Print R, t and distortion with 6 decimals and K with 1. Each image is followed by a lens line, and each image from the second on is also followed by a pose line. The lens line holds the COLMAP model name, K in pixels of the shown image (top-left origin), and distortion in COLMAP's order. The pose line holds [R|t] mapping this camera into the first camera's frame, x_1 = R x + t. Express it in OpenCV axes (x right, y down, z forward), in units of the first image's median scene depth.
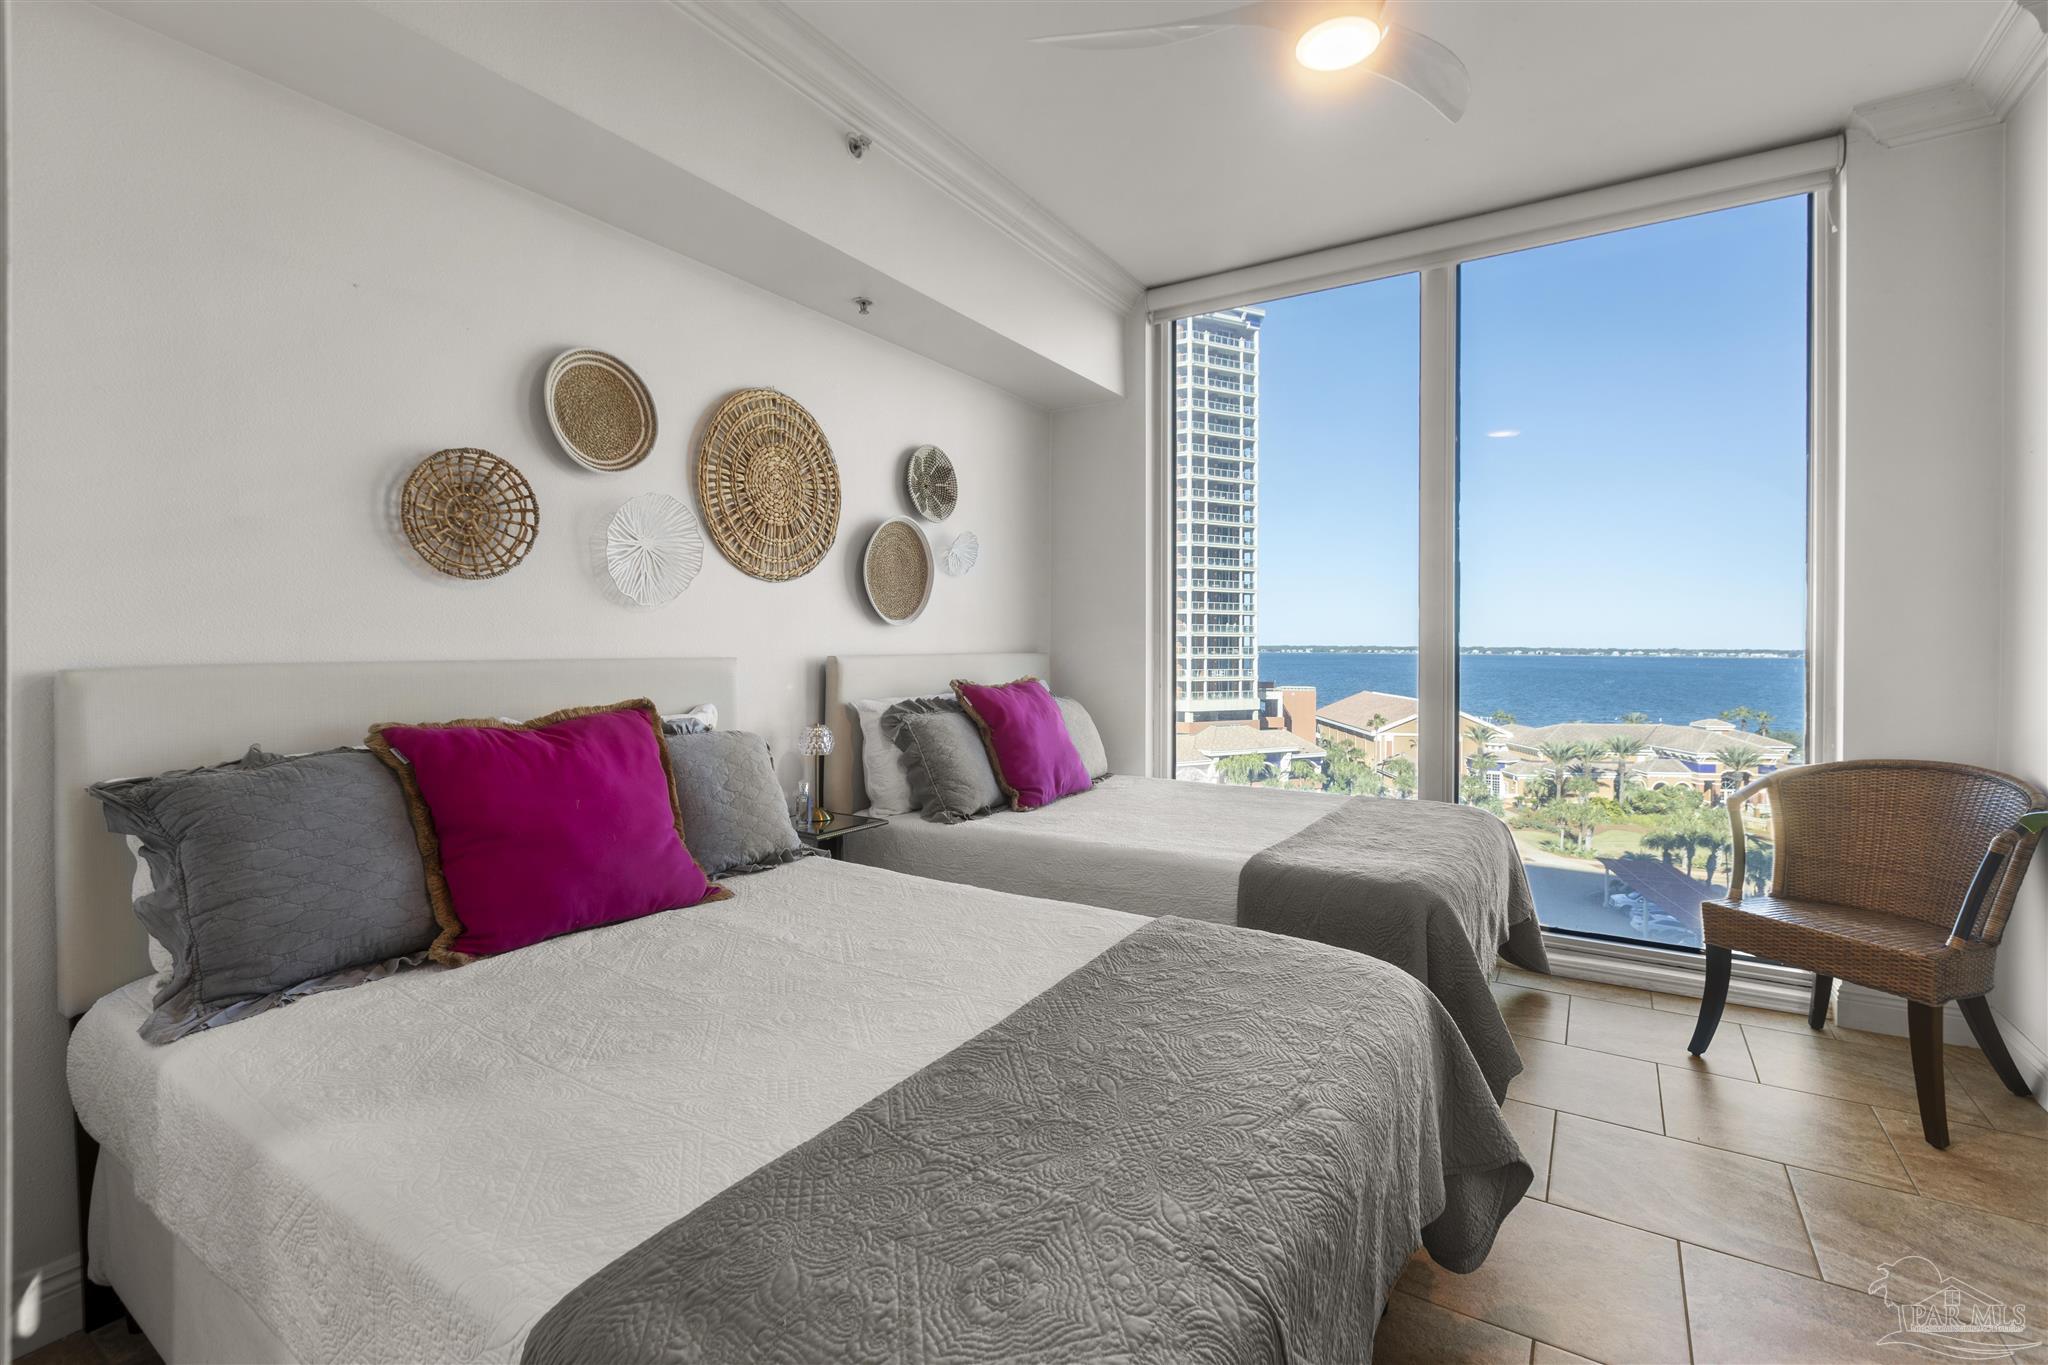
lens RADIAL K [[922.4, 0, 1011.0], [0, 922.4, 634.0], [0, 0, 1]] dist [0.001001, 0.000868]
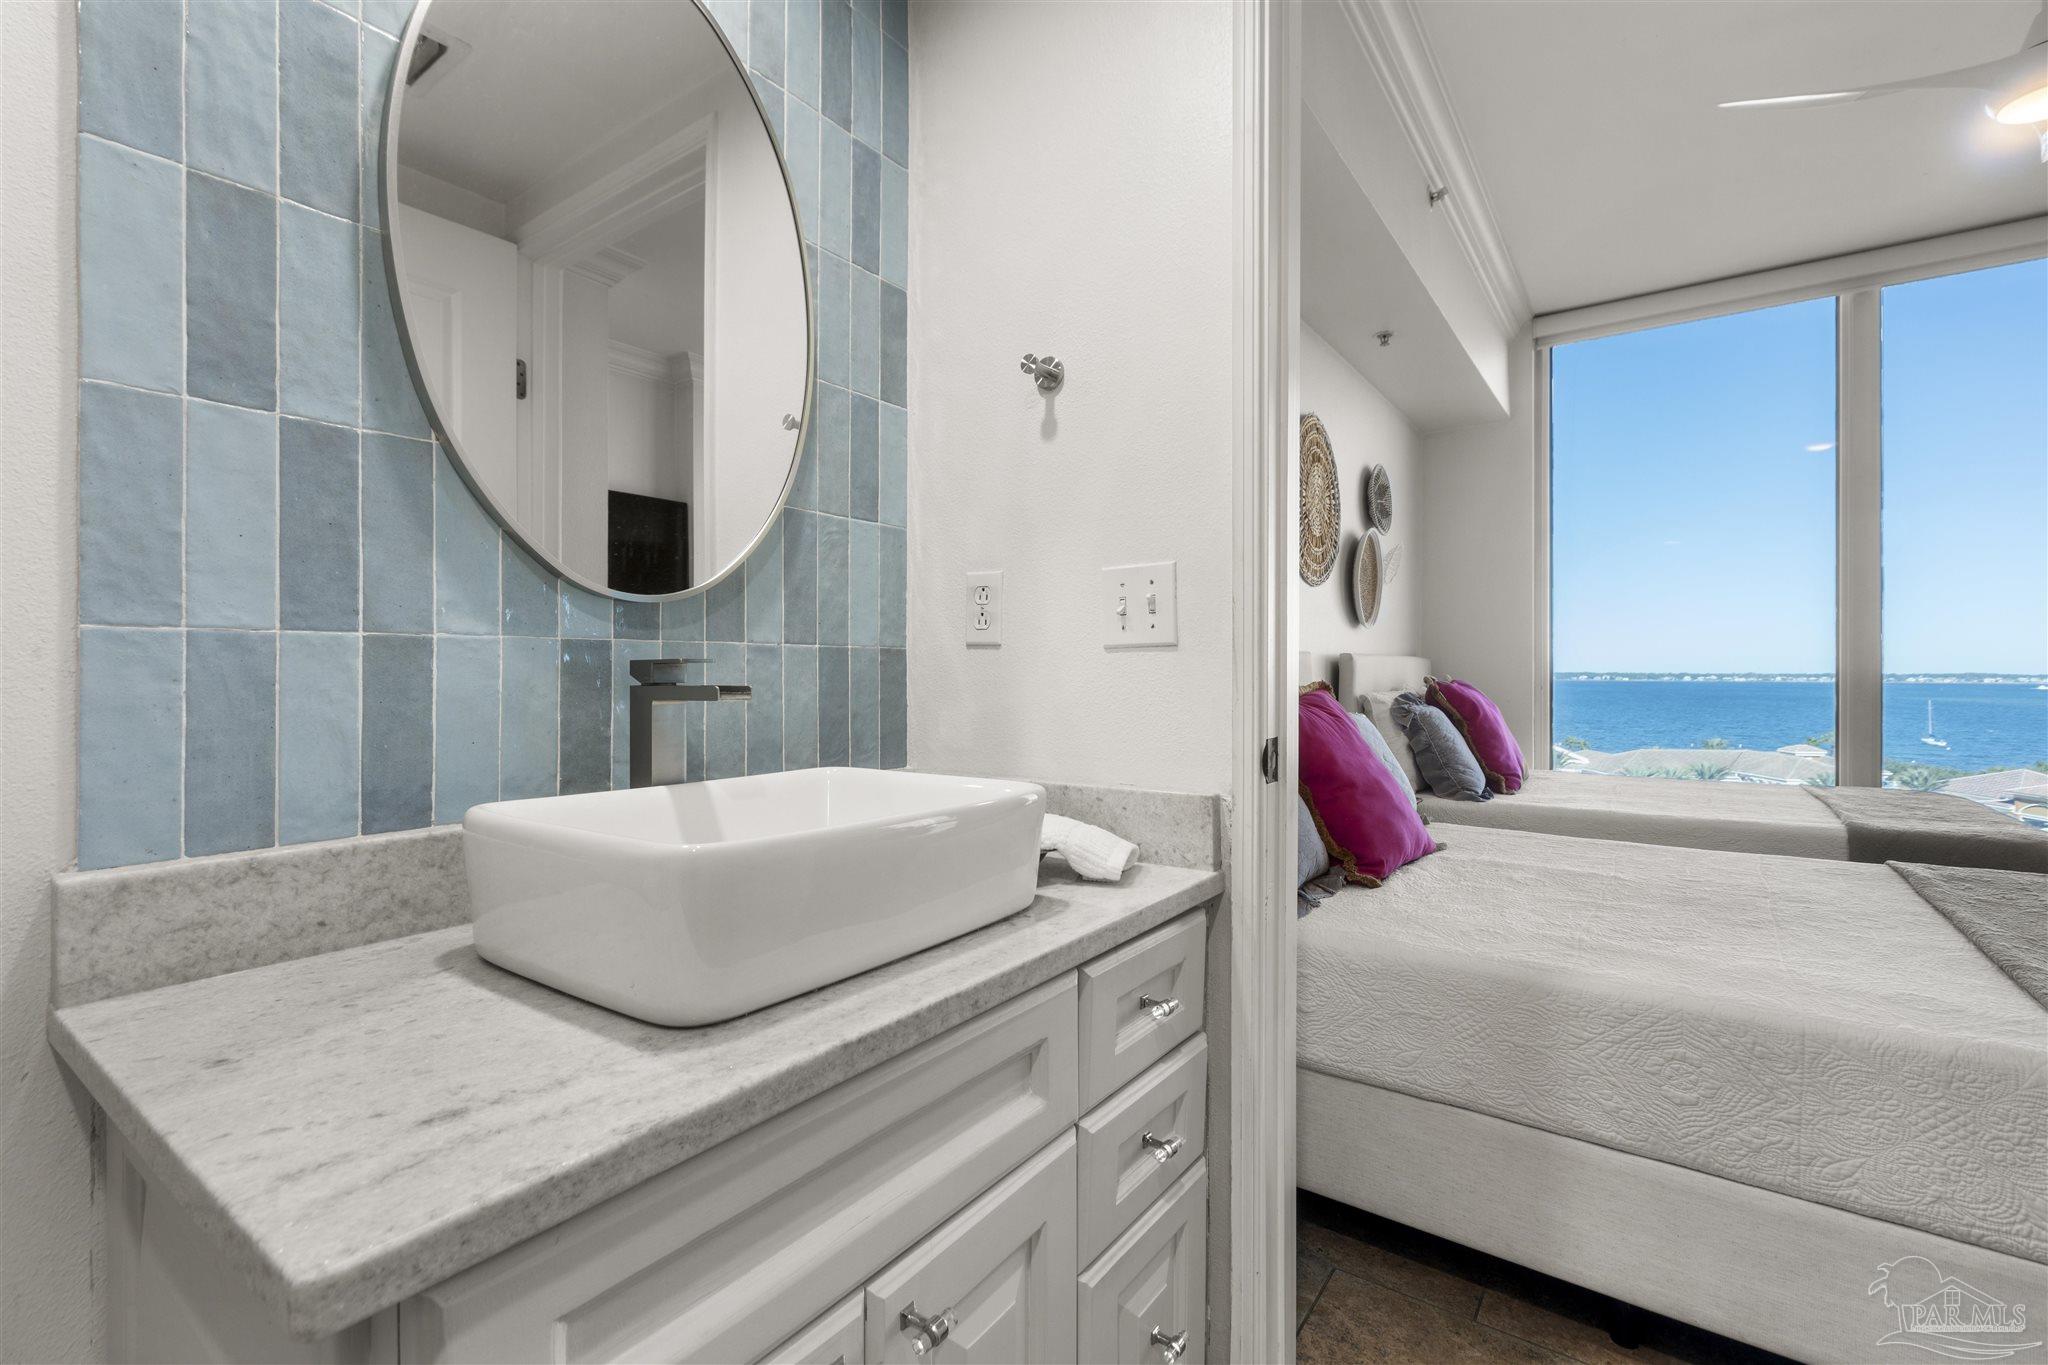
lens RADIAL K [[922.4, 0, 1016.6], [0, 922.4, 664.1], [0, 0, 1]] dist [0.001001, 0.000868]
pose [[0.999033, -0.005042, -0.043677, -0.457063], [0.005146, 0.999984, 0.002259, 0.027053], [0.043665, -0.002481, 0.999043, -0.110247]]
